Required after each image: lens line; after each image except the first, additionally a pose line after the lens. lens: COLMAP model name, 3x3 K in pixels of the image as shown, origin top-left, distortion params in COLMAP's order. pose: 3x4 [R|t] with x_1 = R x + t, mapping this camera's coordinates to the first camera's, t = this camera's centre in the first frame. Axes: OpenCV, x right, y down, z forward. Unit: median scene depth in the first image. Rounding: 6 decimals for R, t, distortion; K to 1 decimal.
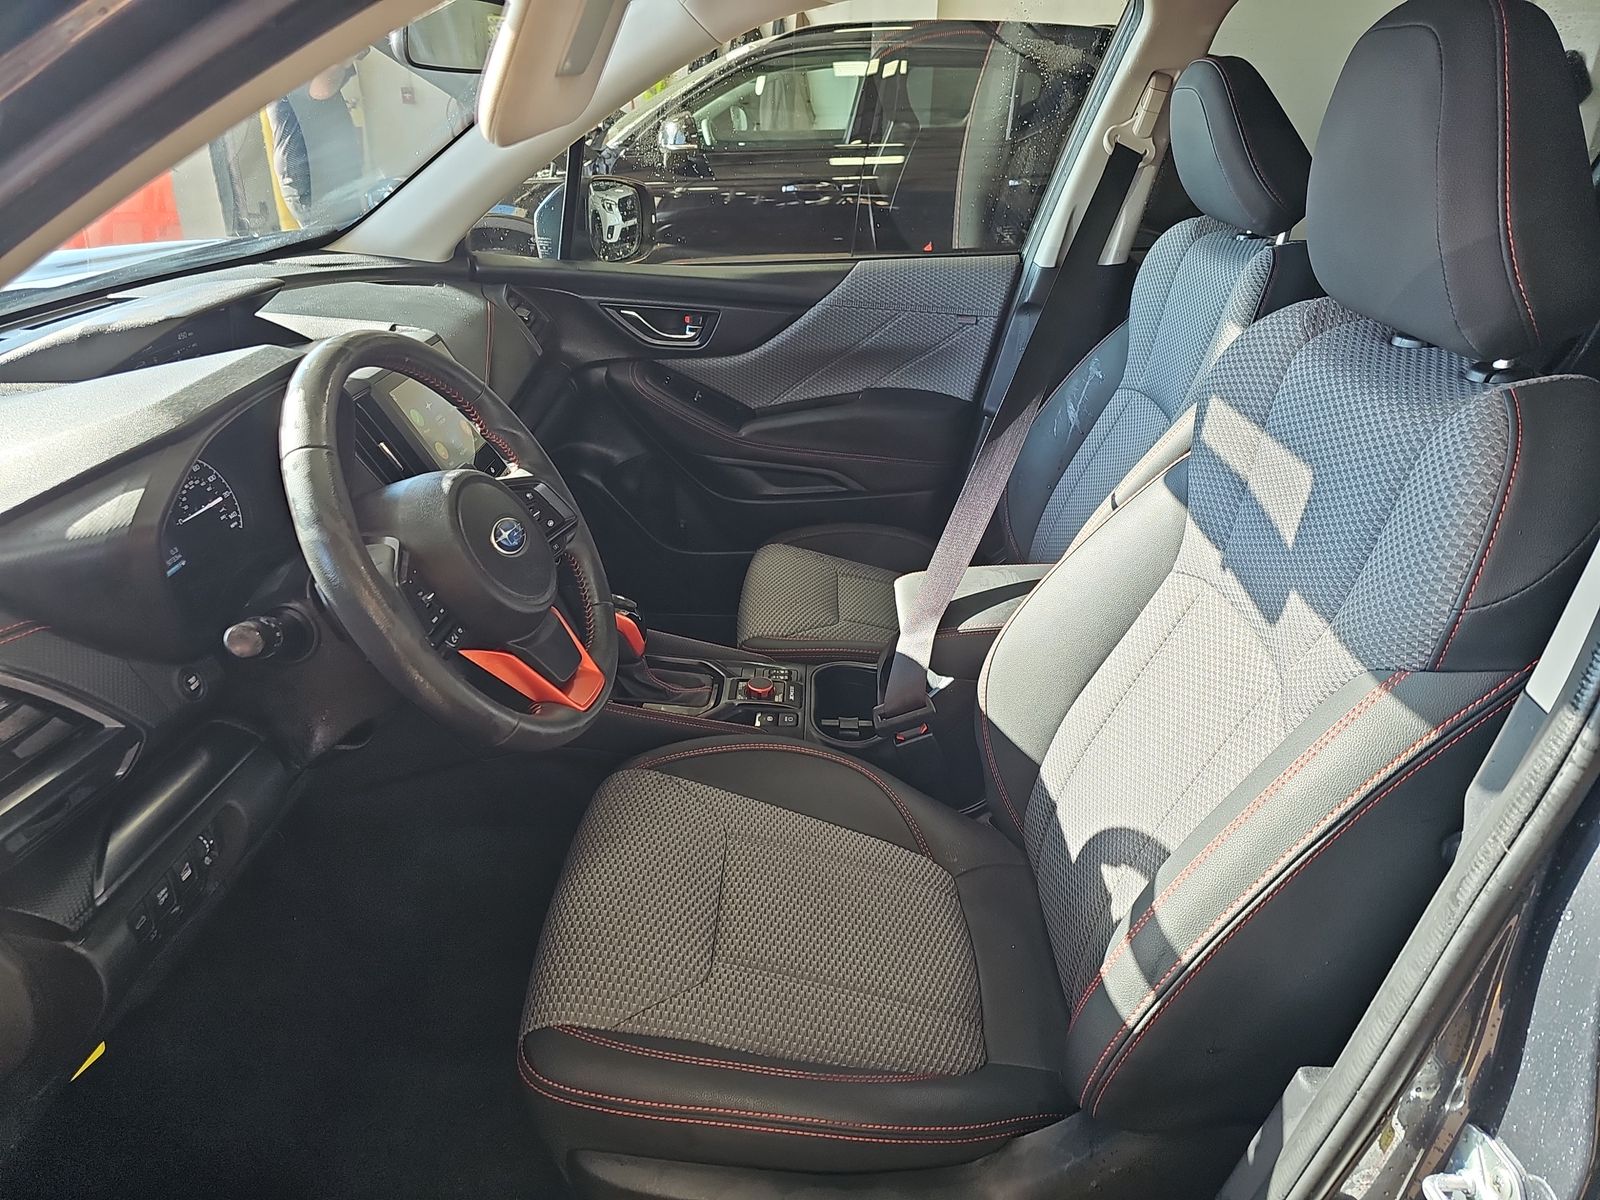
lens RADIAL K [[1054.9, 0, 791.4], [0, 1054.9, 610.1], [0, 0, 1]] dist [0.017998, -0.015786]
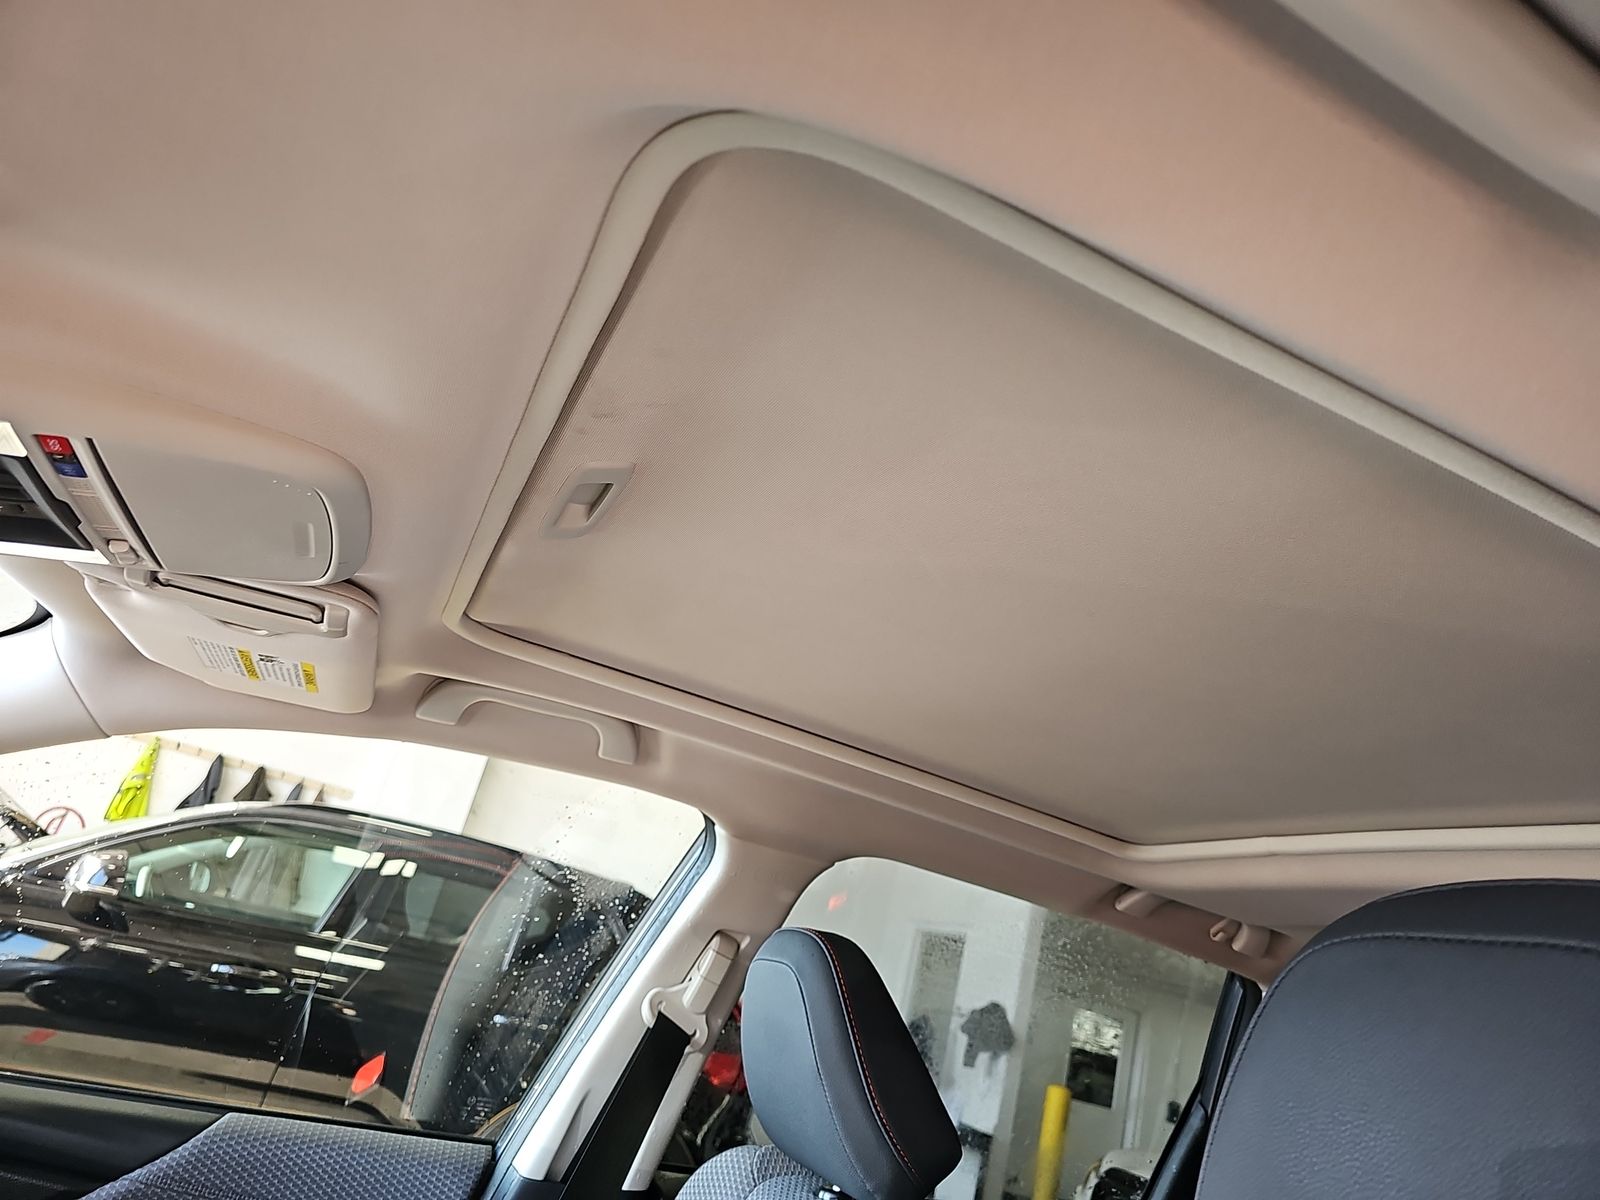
lens RADIAL K [[1054.9, 0, 796.3], [0, 1054.9, 610.9], [0, 0, 1]] dist [0.017998, -0.015786]
pose [[0.882301, 0.330794, 0.334844, 0.026464], [-0.013025, 0.728282, -0.685154, -0.066450], [-0.470506, 0.600150, 0.646872, 0.146540]]
